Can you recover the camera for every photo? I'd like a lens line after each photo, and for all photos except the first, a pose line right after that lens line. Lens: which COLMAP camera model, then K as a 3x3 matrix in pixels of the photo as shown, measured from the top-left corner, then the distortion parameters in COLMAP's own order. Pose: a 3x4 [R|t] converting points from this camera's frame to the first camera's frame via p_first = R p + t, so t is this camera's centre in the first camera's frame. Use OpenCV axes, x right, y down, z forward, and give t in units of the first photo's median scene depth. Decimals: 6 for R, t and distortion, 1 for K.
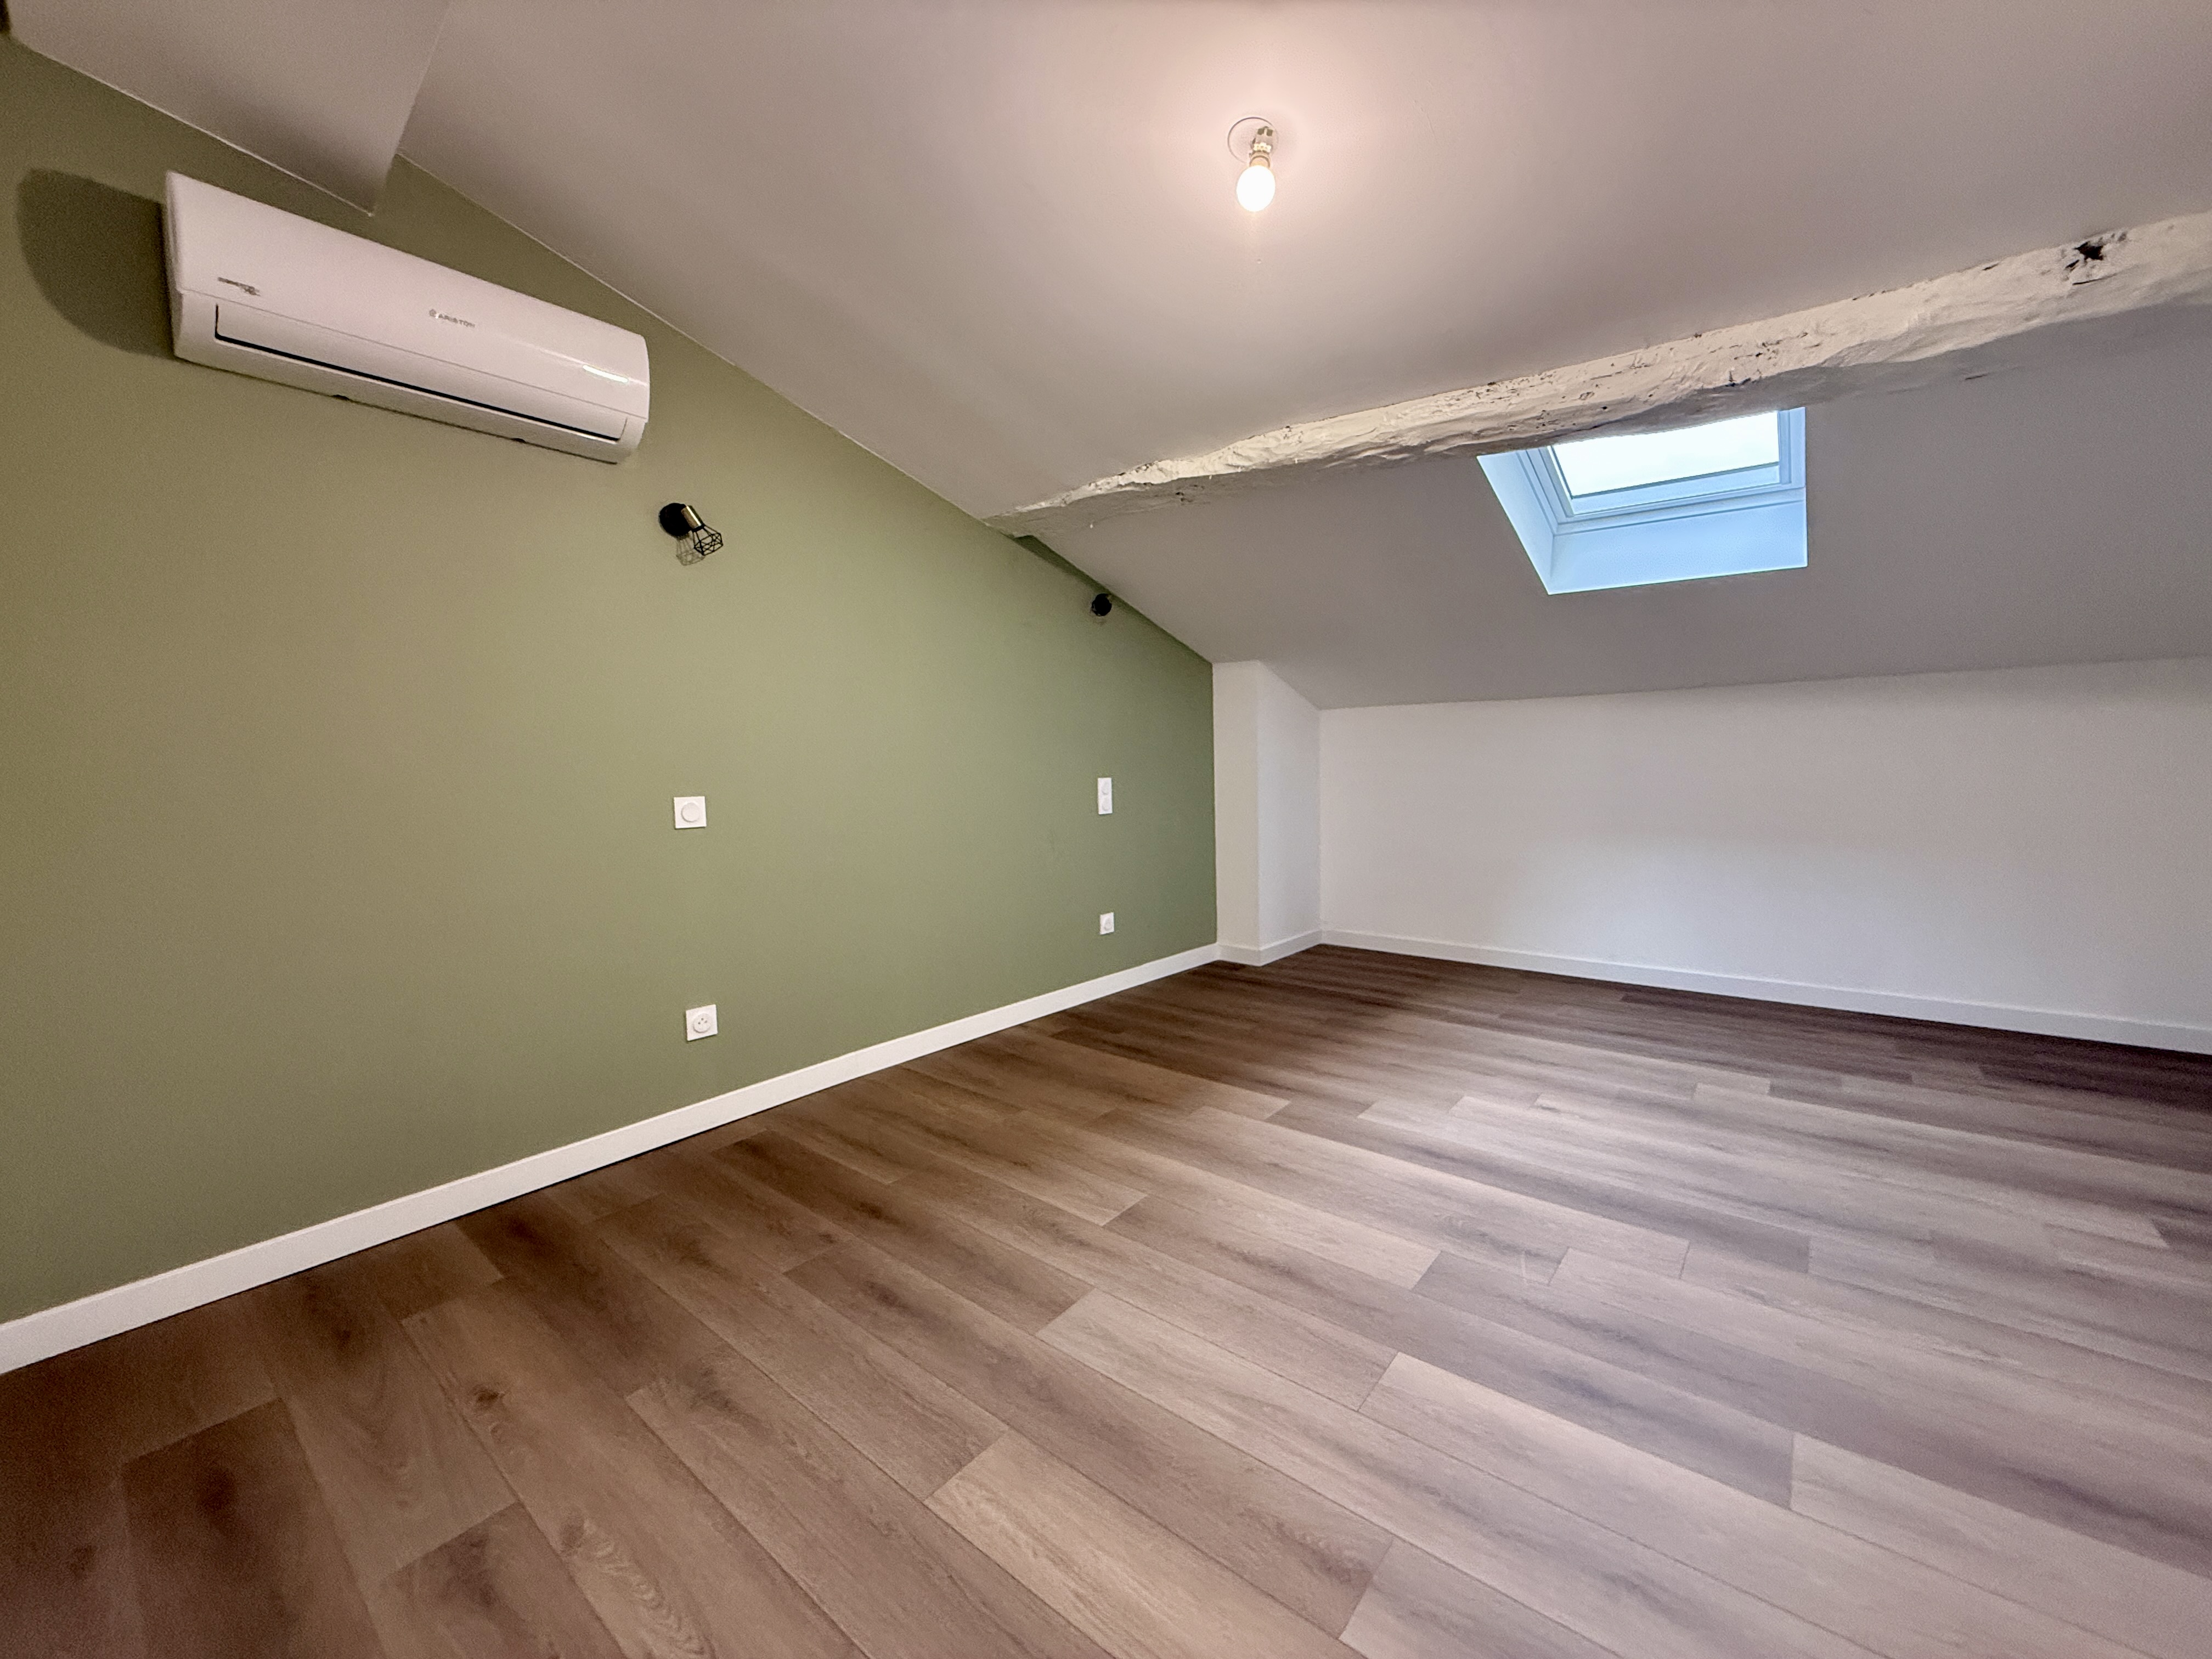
lens RADIAL K [[883.3, 0, 1103.6], [0, 883.3, 834.6], [0, 0, 1]] dist [0.001069, -0.000113]
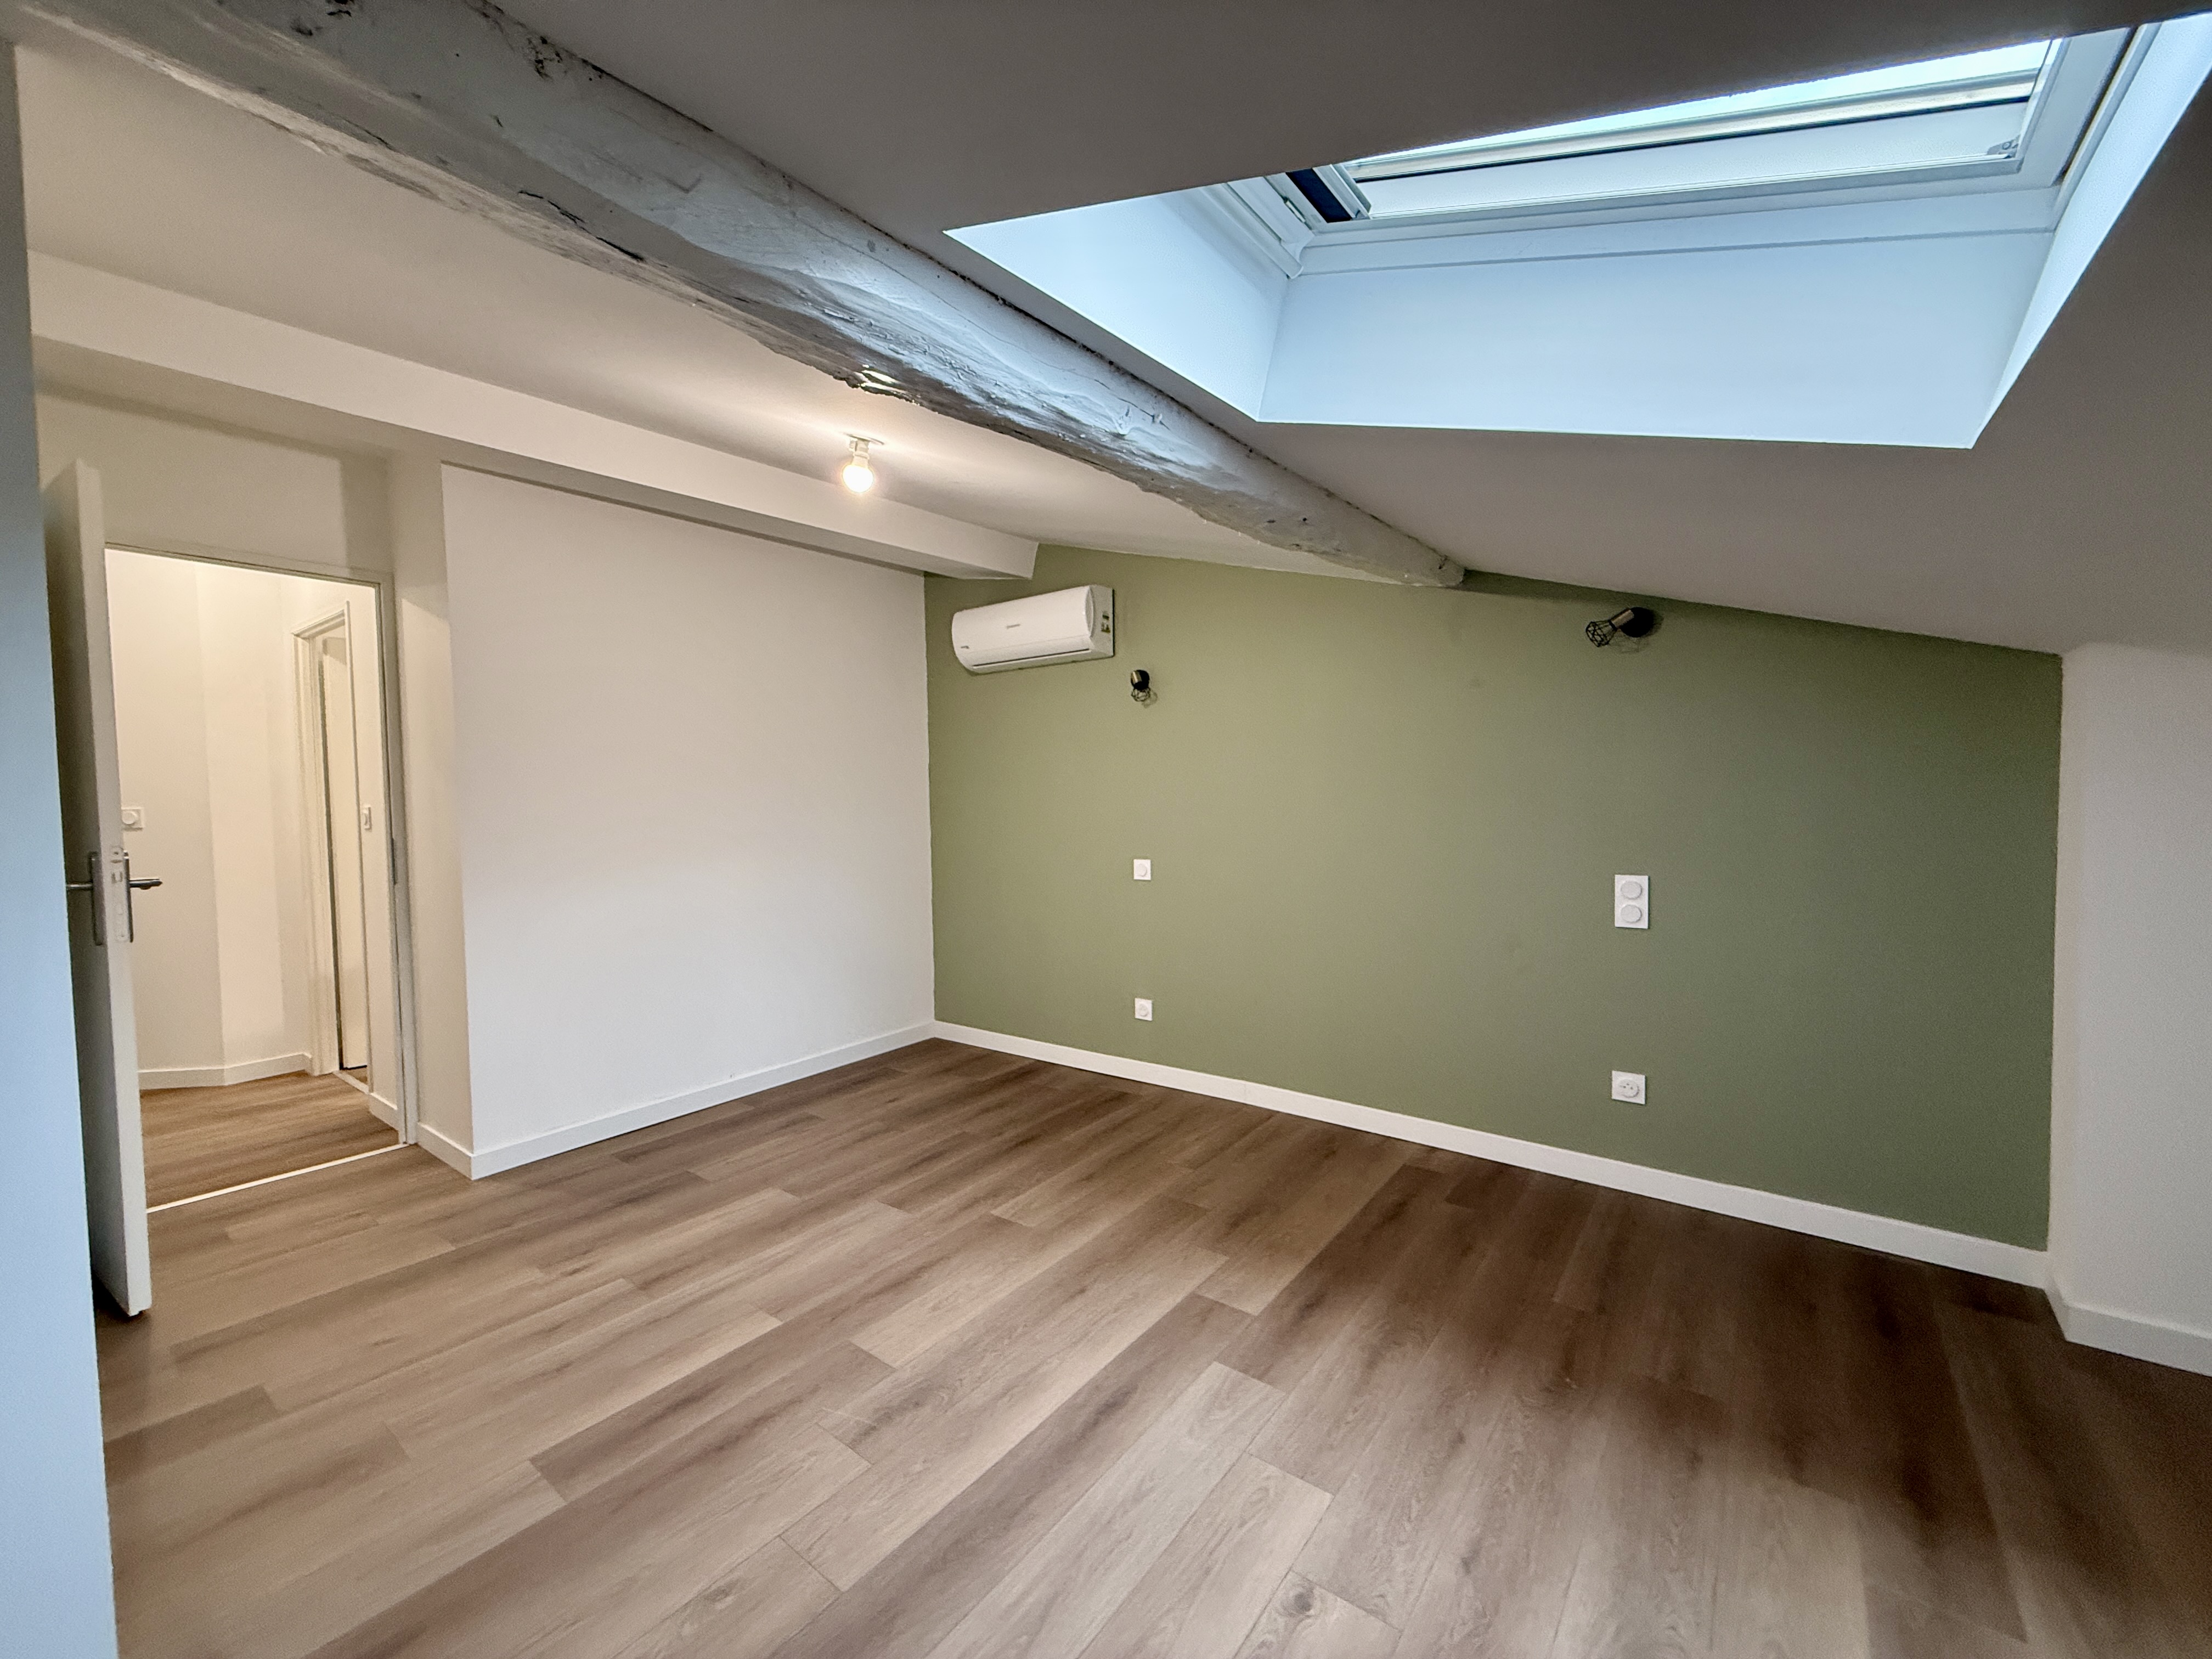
lens RADIAL K [[883.3, 0, 1103.6], [0, 883.3, 834.6], [0, 0, 1]] dist [0.001069, -0.000113]
pose [[0.027877, 0.058762, -0.997883, 1.086298], [-0.065030, 0.996263, 0.056850, -0.174393], [0.997494, 0.063307, 0.031594, 0.921575]]
